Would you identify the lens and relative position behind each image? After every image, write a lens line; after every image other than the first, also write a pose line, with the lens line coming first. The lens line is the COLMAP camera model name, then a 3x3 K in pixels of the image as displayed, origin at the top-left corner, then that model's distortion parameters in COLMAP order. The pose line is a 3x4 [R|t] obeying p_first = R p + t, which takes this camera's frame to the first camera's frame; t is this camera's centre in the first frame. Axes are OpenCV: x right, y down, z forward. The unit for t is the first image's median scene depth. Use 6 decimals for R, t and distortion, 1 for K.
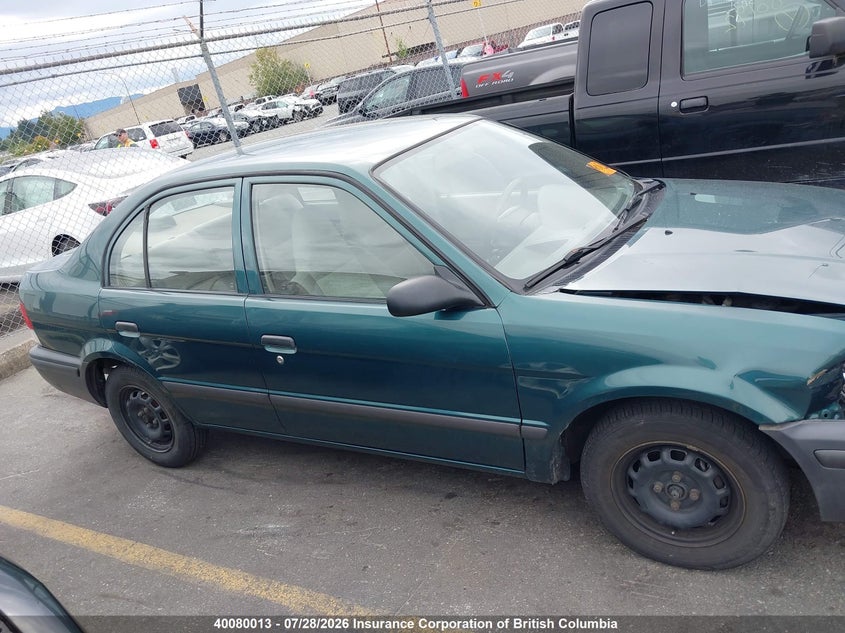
lens RADIAL K [[658.4, 0, 422.5], [0, 658.4, 316.5], [0, 0, 1]] dist [0.022562, -0.003773]
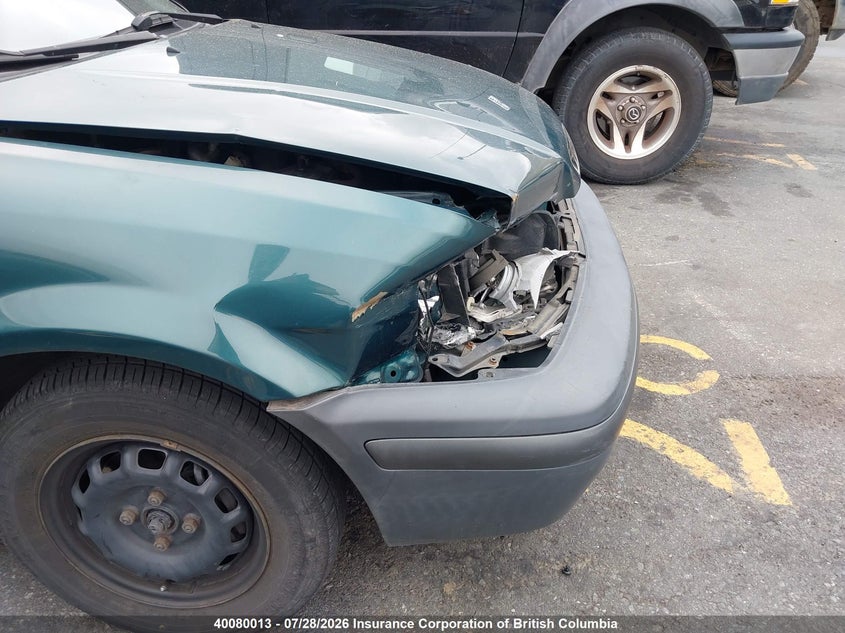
lens RADIAL K [[658.4, 0, 422.5], [0, 658.4, 316.5], [0, 0, 1]] dist [0.022562, -0.003773]
pose [[0.900222, -0.020140, 0.434965, 0.359031], [-0.025296, 0.994824, 0.098416, 0.041998], [-0.434696, -0.099599, 0.895053, 0.457449]]
